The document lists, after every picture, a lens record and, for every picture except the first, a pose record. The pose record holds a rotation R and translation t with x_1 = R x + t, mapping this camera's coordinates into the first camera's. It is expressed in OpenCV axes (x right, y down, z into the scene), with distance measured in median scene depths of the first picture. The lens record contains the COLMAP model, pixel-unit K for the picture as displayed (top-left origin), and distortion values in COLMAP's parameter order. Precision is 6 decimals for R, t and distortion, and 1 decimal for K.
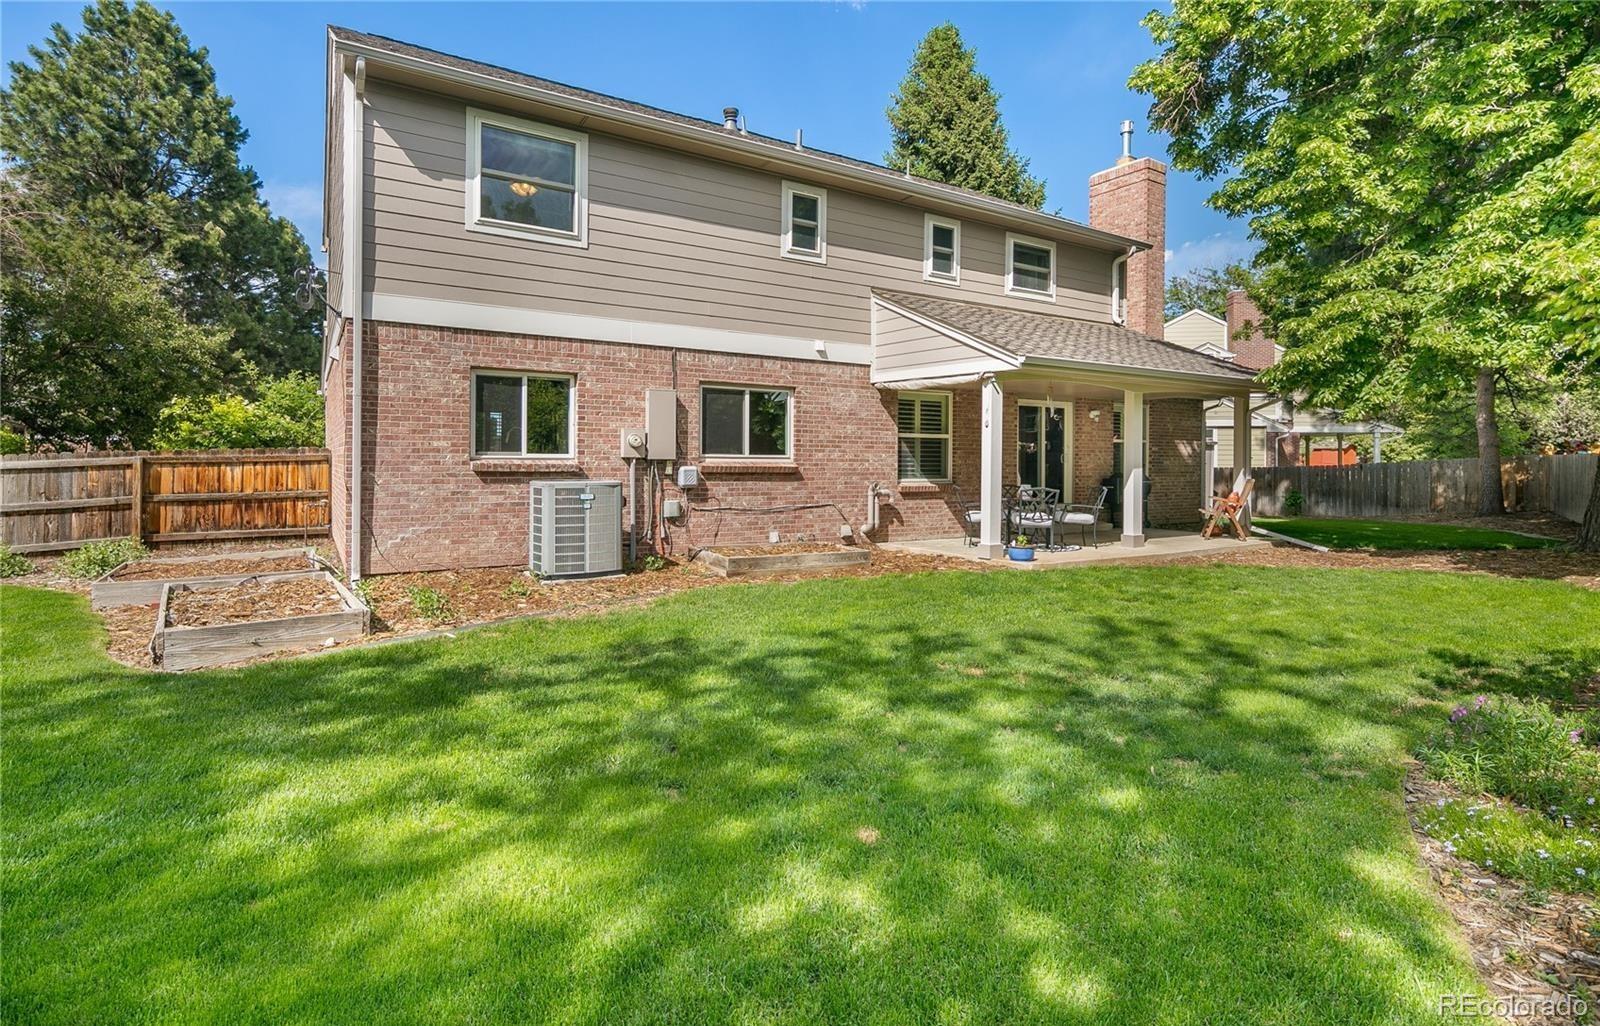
lens RADIAL K [[784.4, 0, 799.8], [0, 784.4, 470.1], [0, 0, 1]] dist [0.001594, 0.000201]
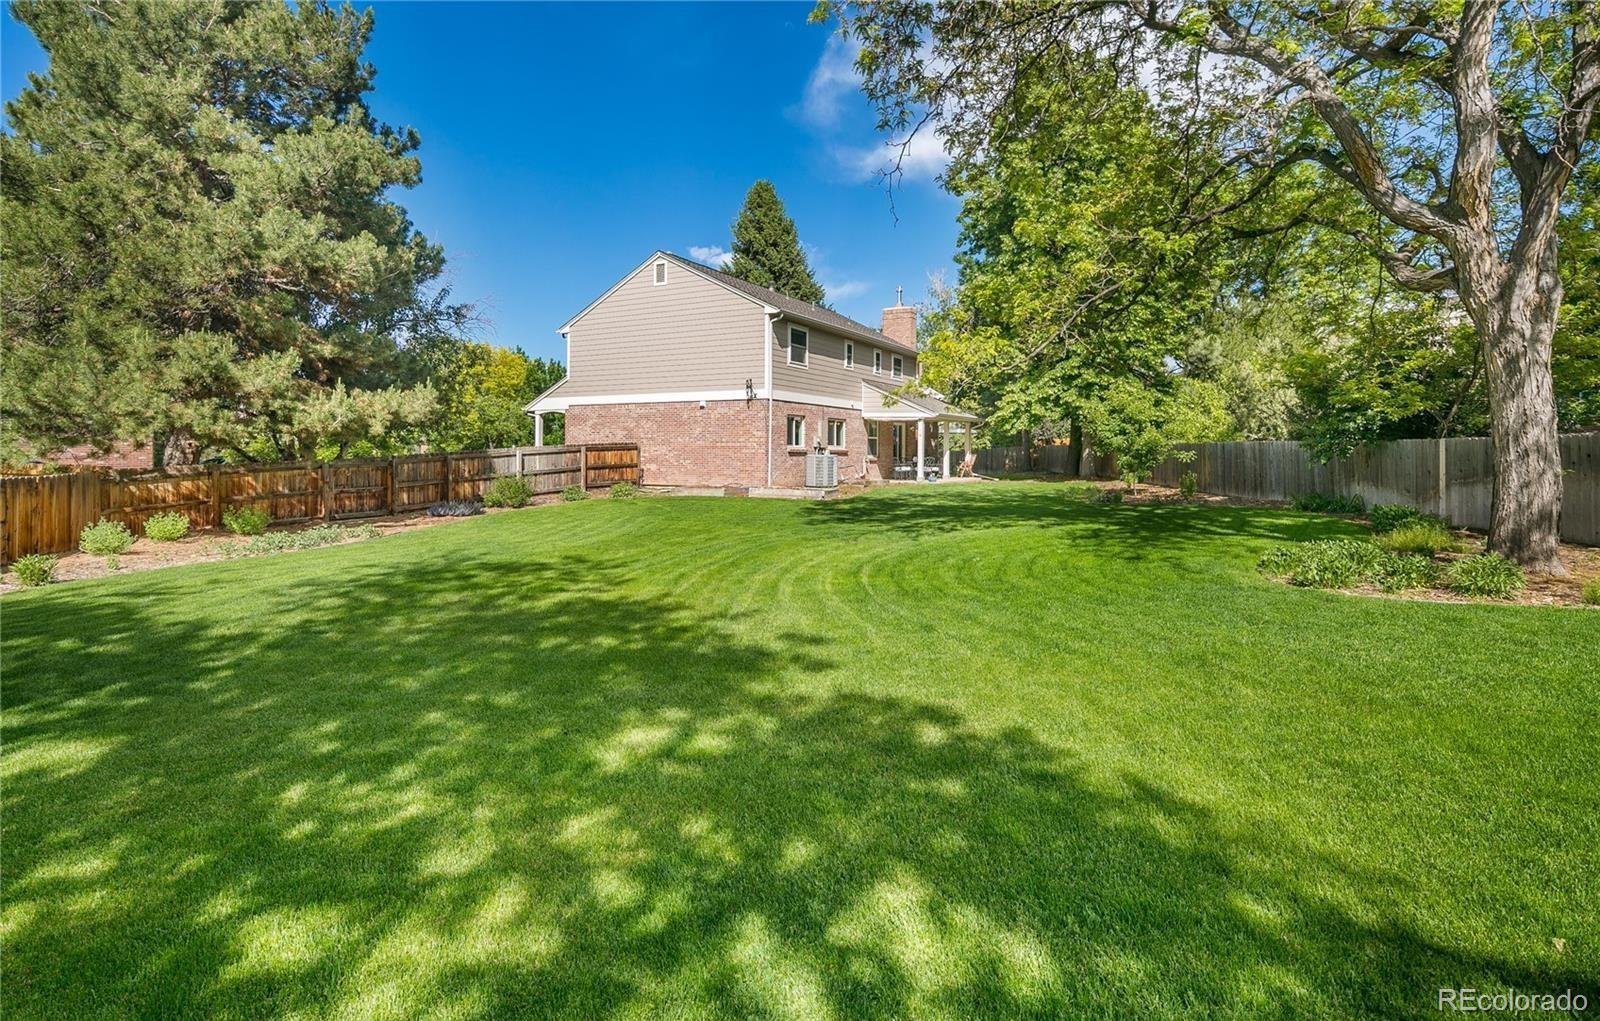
lens RADIAL K [[784.4, 0, 799.8], [0, 784.4, 467.6], [0, 0, 1]] dist [0.001594, 0.000201]
pose [[0.875319, -0.013785, 0.483350, -1.232362], [0.007697, 0.999864, 0.014577, 0.012533], [-0.483485, -0.009039, 0.875306, -1.046205]]
